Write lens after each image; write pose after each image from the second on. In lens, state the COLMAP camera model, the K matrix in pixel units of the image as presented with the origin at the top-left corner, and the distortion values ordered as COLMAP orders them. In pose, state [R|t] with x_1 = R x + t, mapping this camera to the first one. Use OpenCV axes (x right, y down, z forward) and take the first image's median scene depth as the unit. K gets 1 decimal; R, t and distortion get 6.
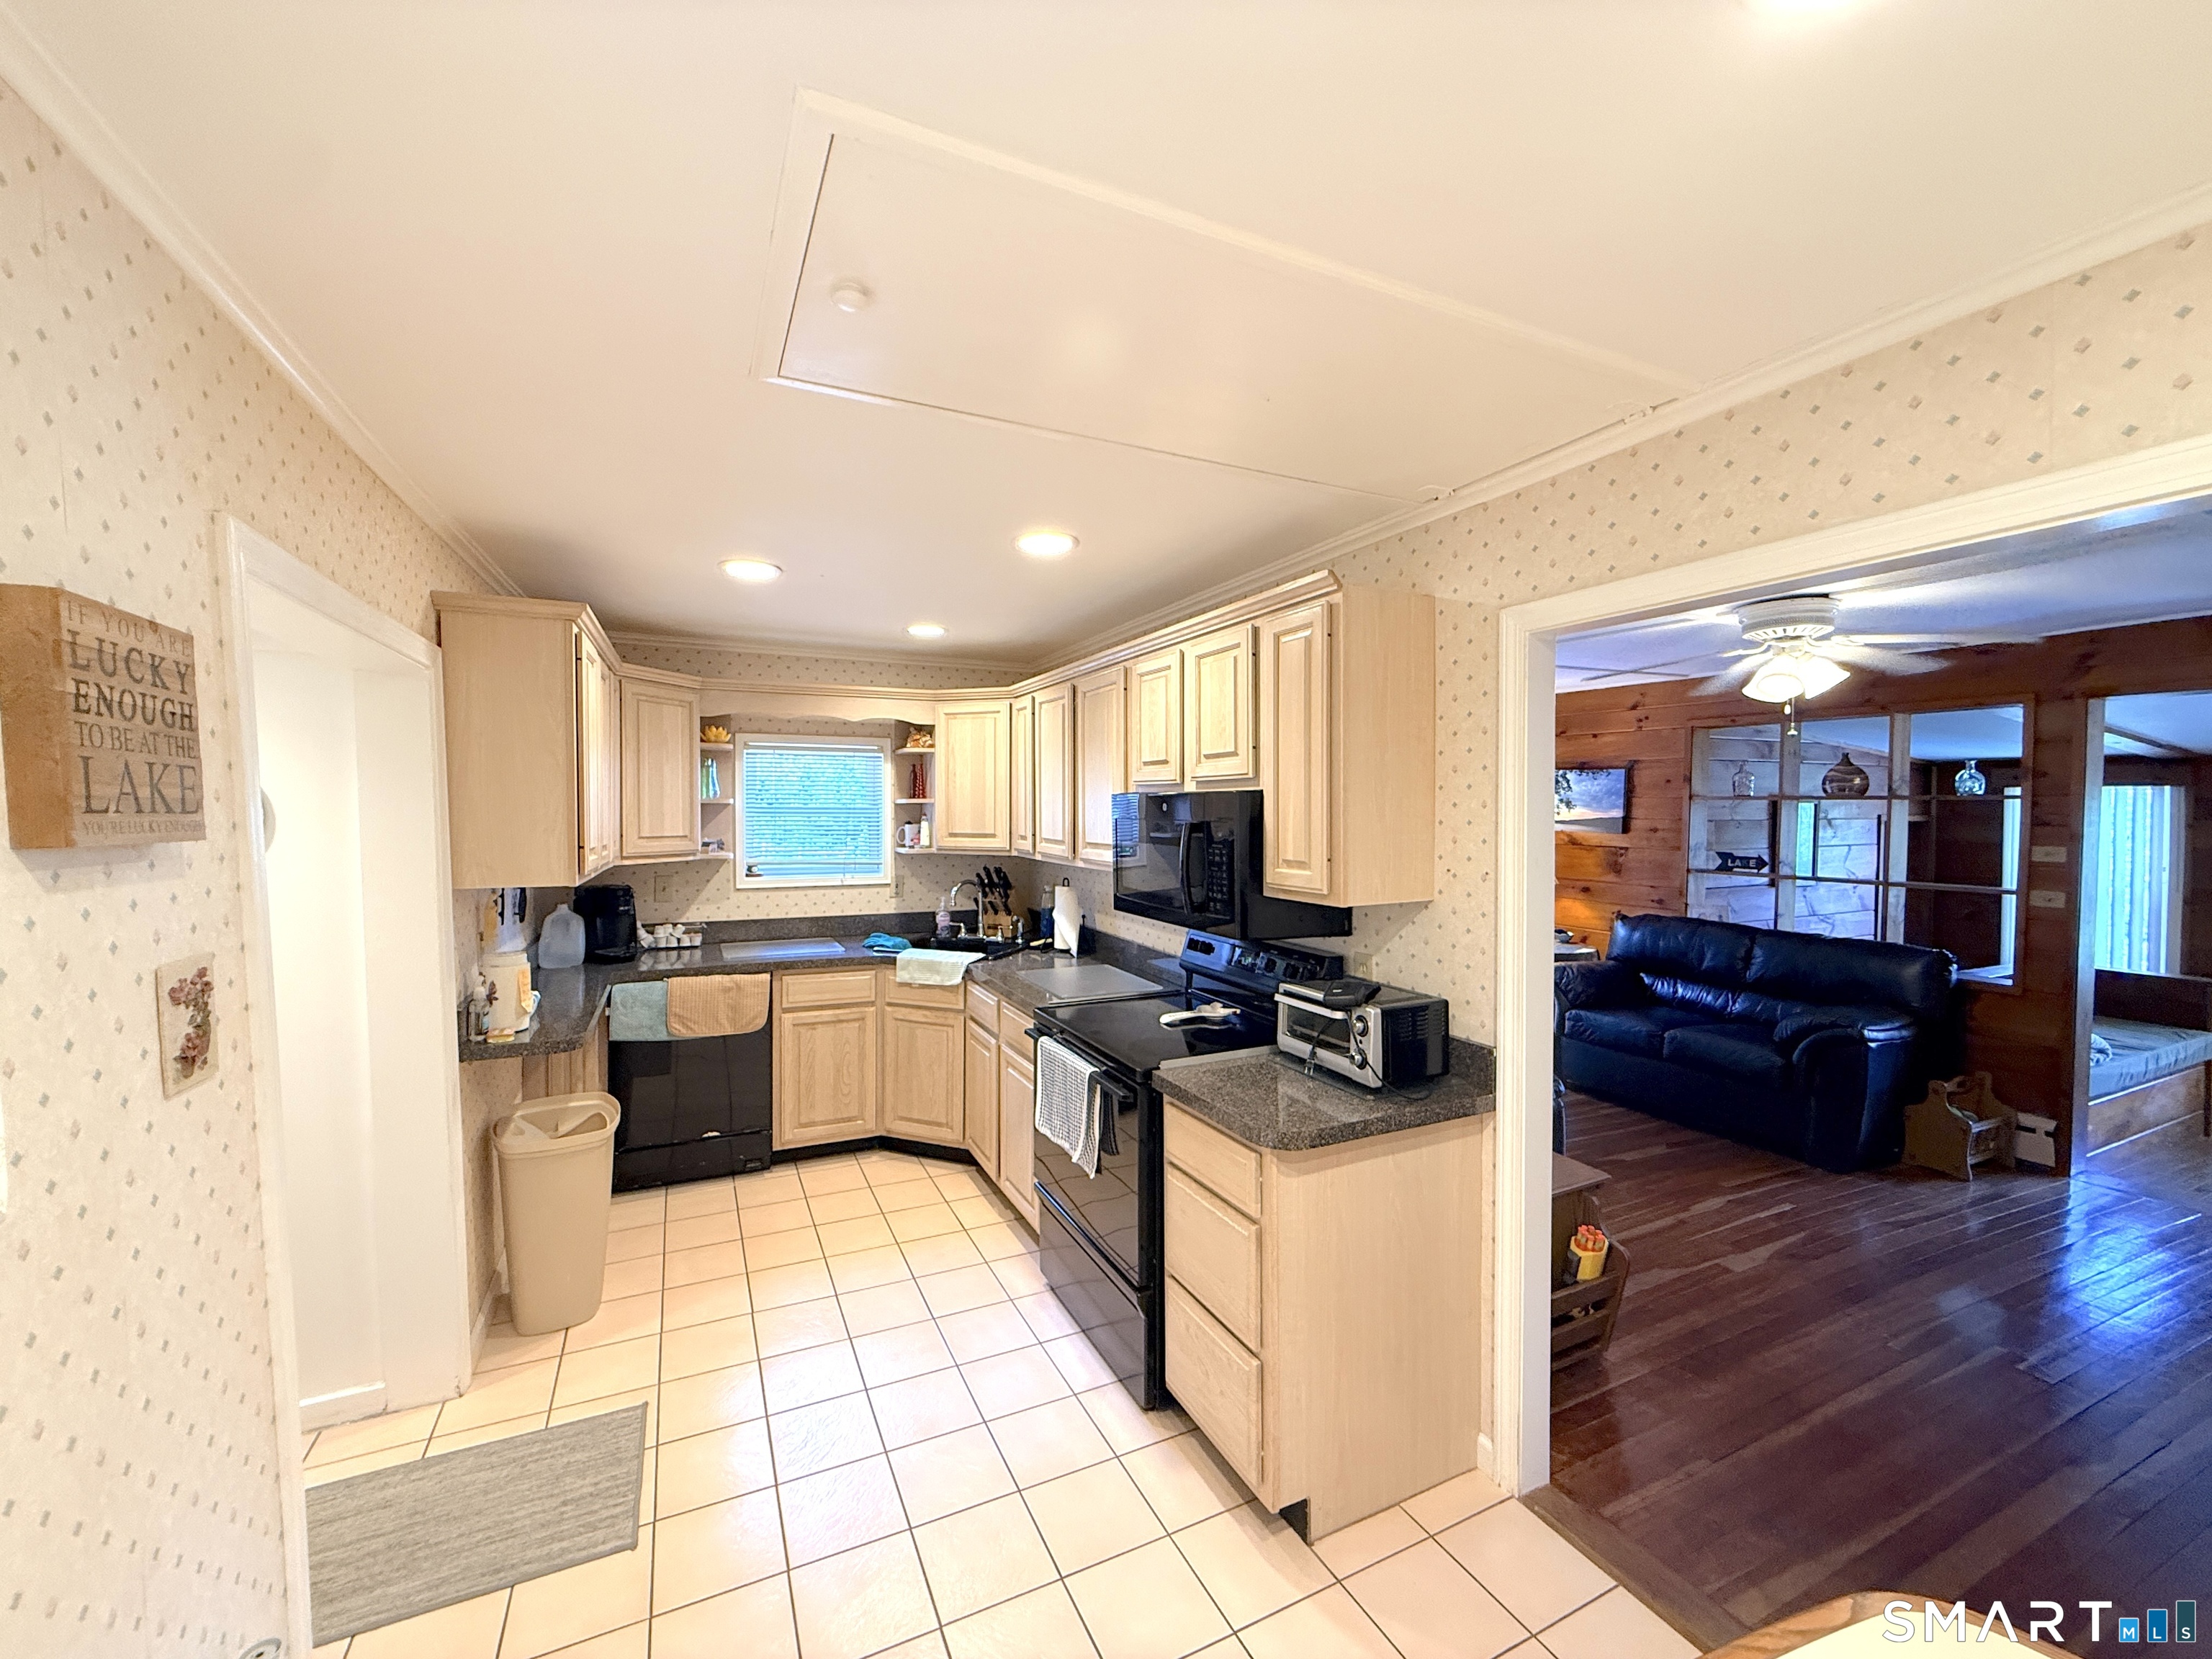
lens RADIAL K [[881.7, 0, 1097.9], [0, 881.7, 828.5], [0, 0, 1]] dist [0.000408, 0.000358]
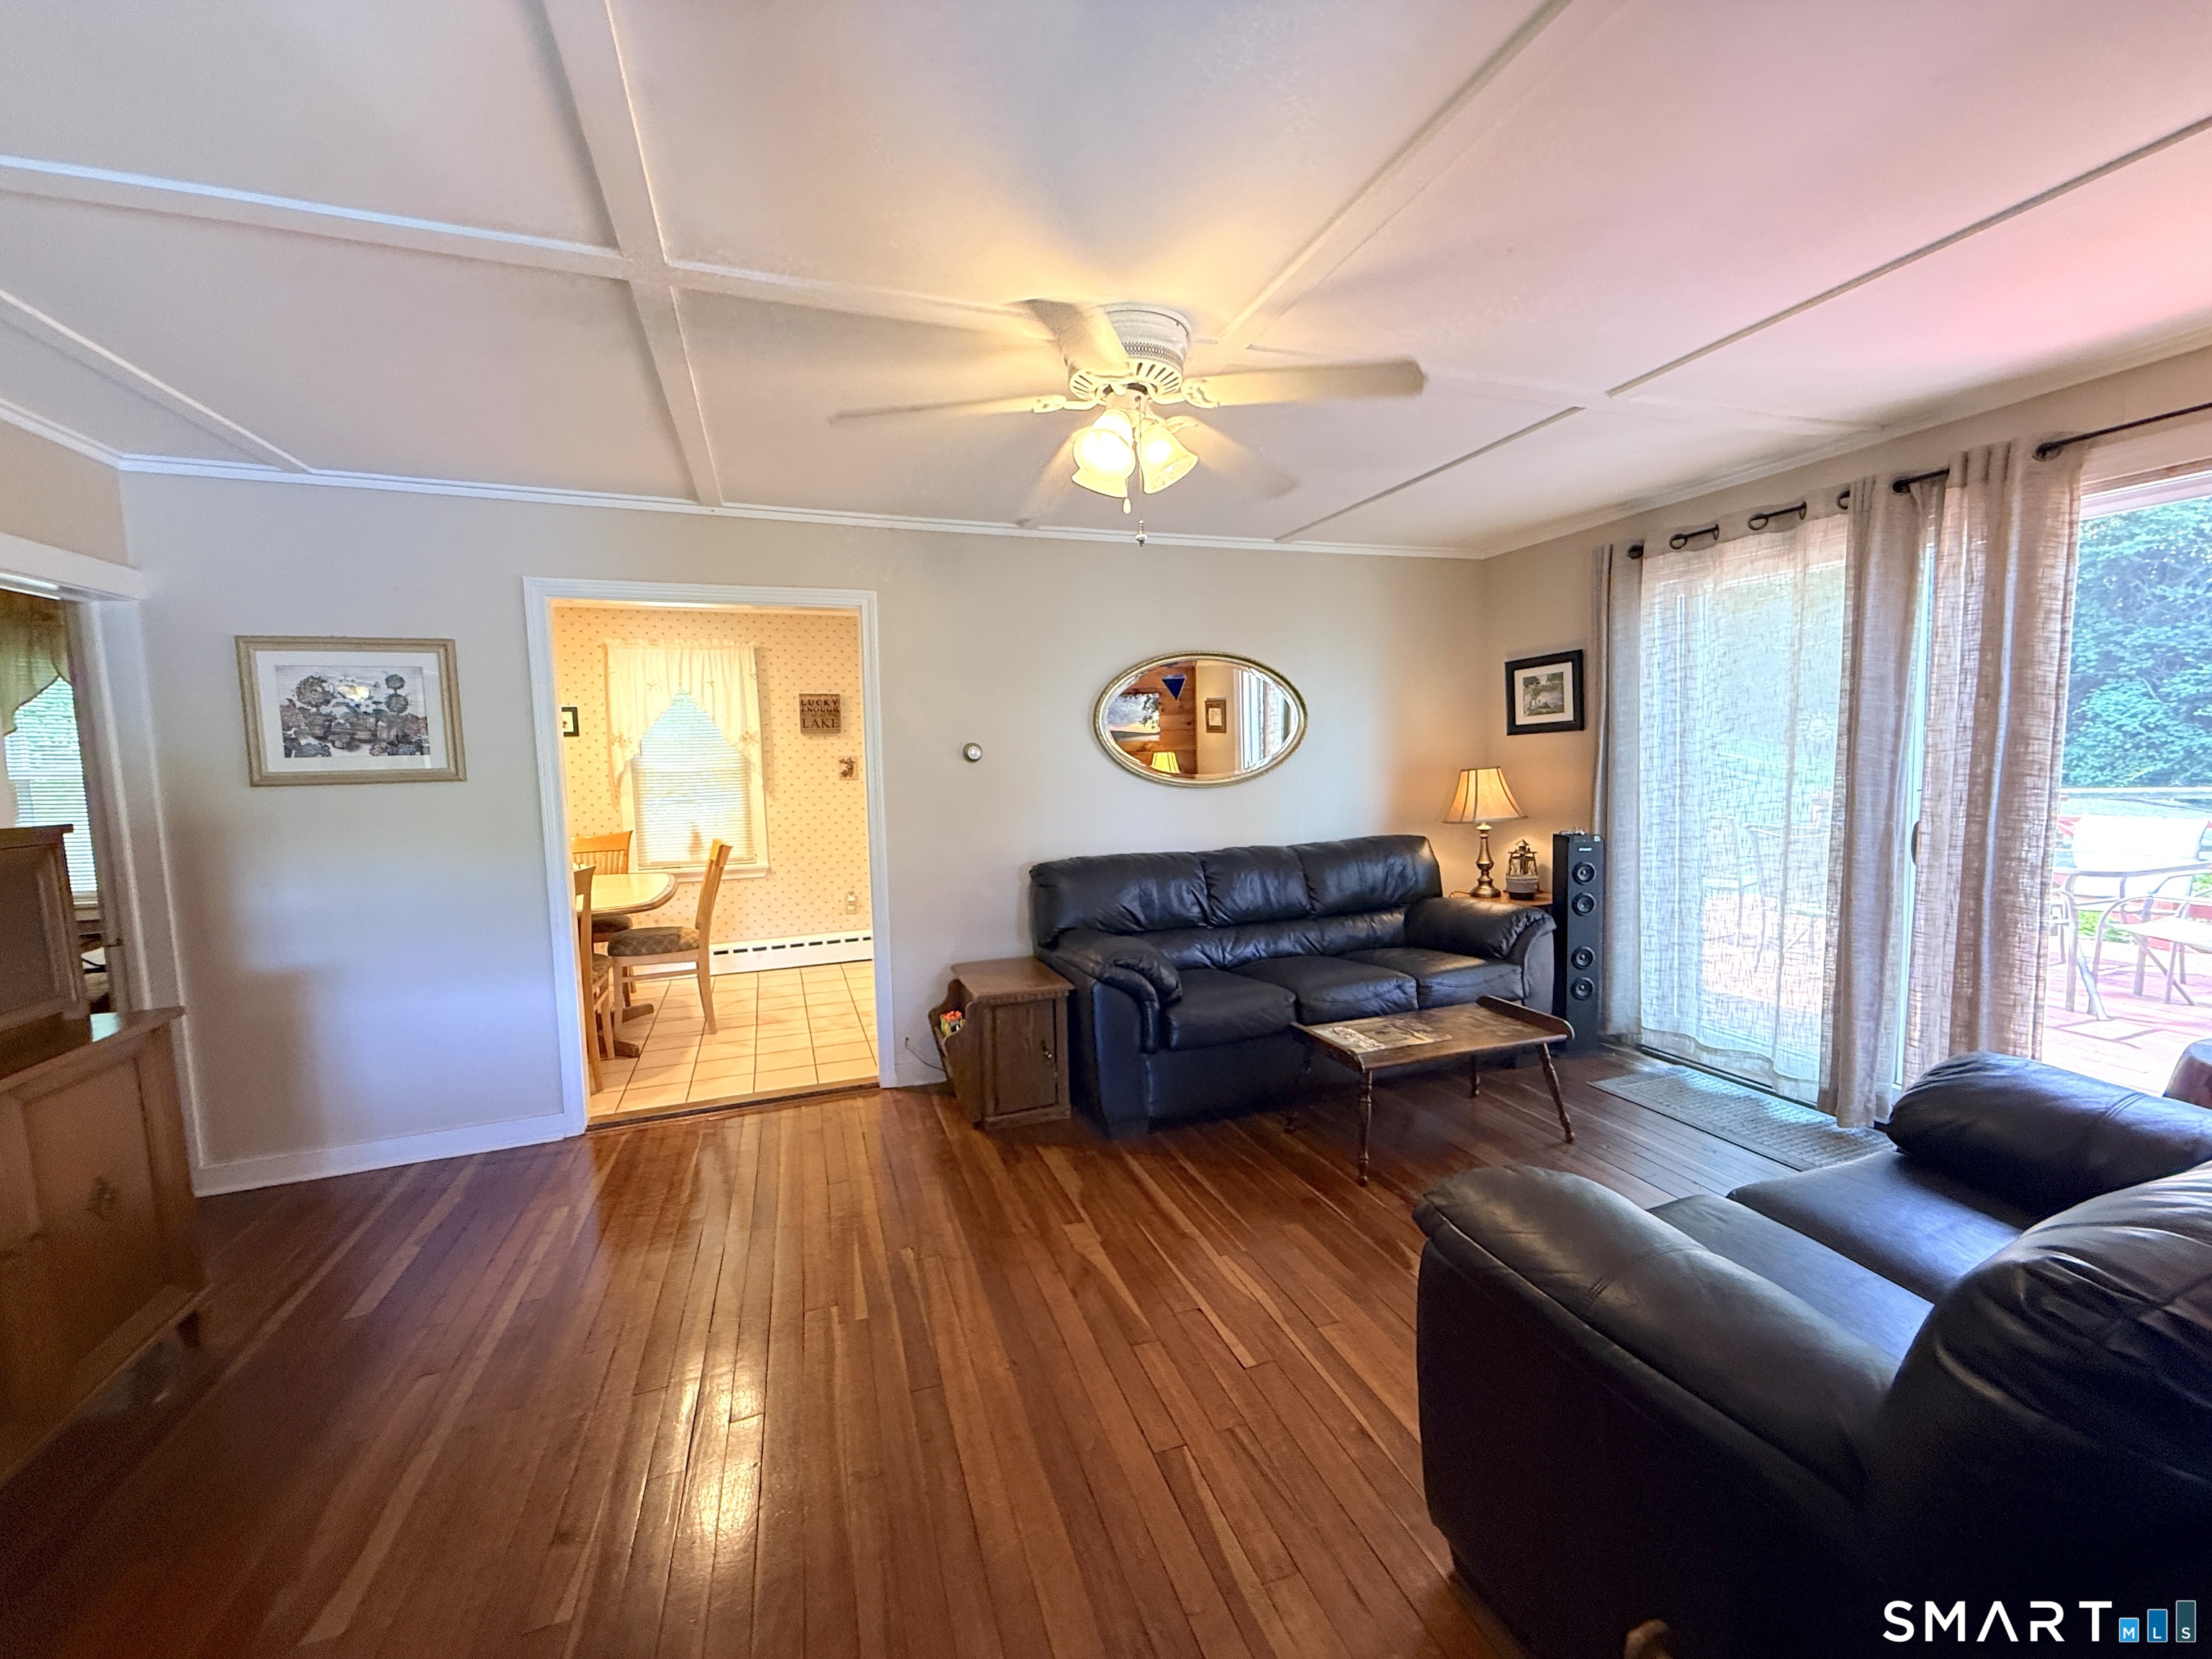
lens RADIAL K [[881.7, 0, 1098.4], [0, 881.7, 828.3], [0, 0, 1]] dist [0.000408, 0.000358]
pose [[-0.085351, 0.086613, -0.992579, 0.496858], [-0.001682, 0.996200, 0.087073, 0.014681], [0.996350, 0.009102, -0.084881, 0.356917]]
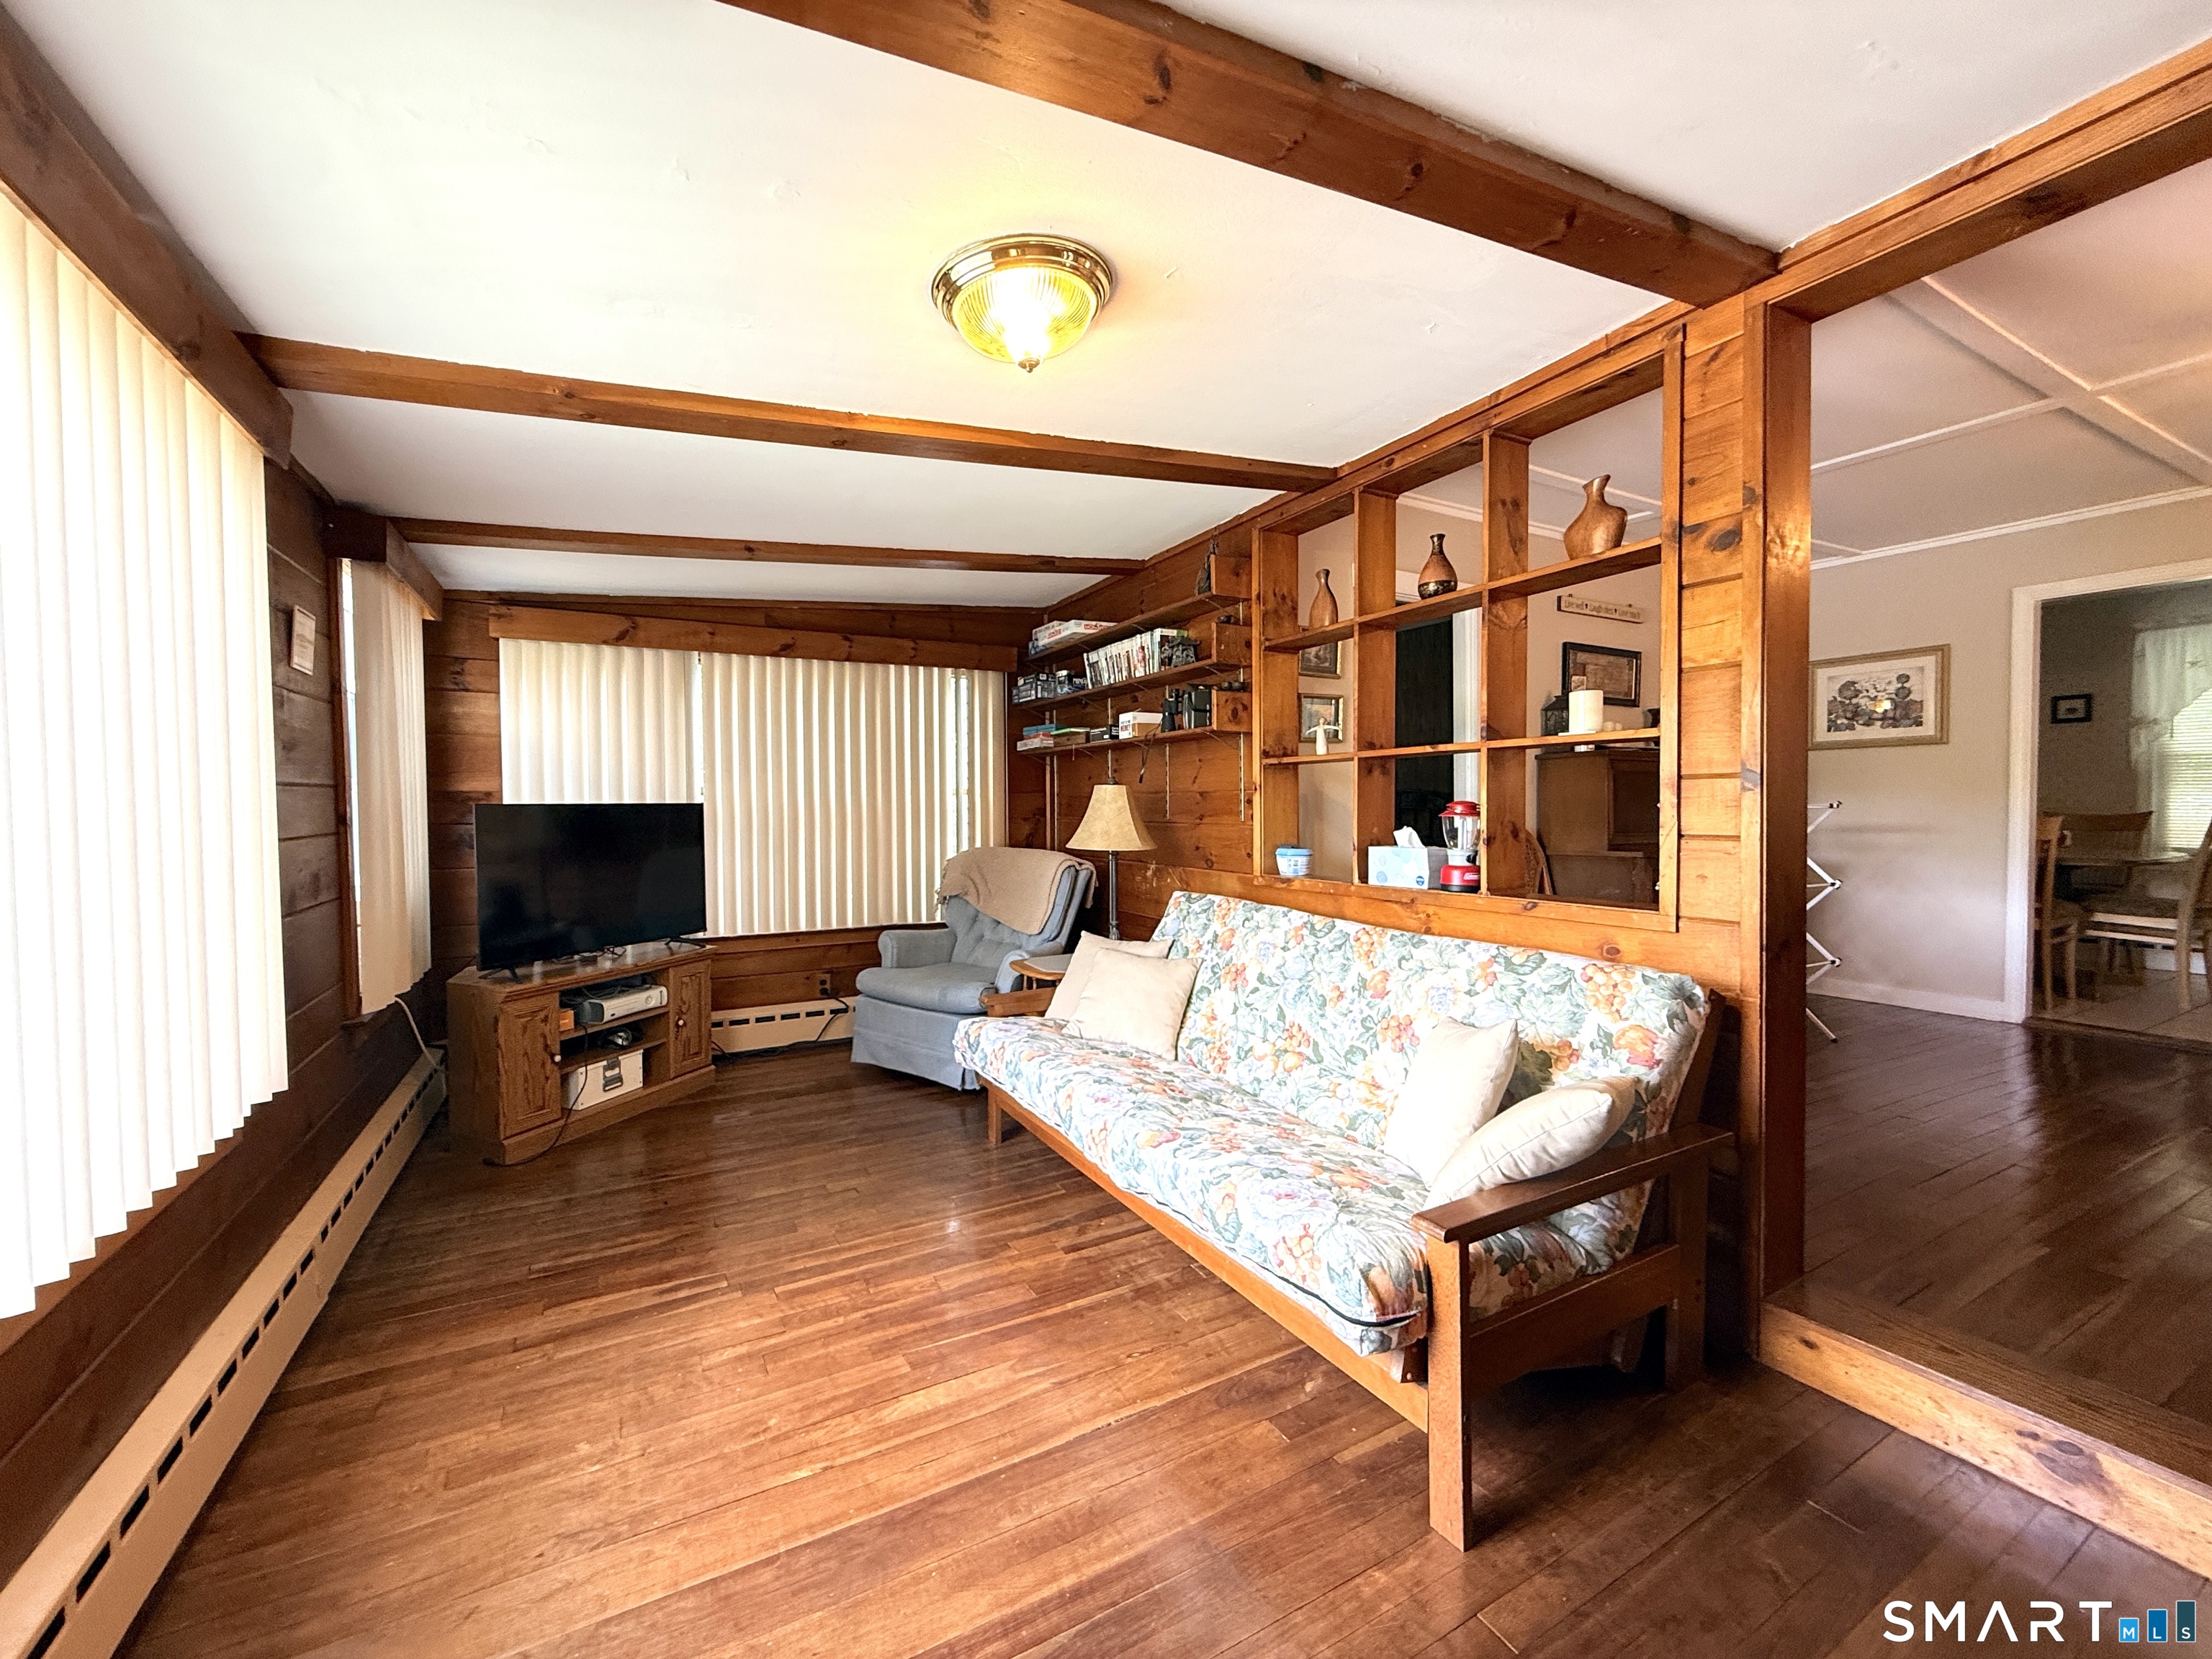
lens RADIAL K [[881.7, 0, 1099.9], [0, 881.7, 820.3], [0, 0, 1]] dist [0.000408, 0.000358]
pose [[-0.997915, 0.003400, -0.064445, 0.668669], [0.000580, 0.999044, 0.043716, 0.046805], [0.064532, 0.043587, -0.996963, 0.533709]]
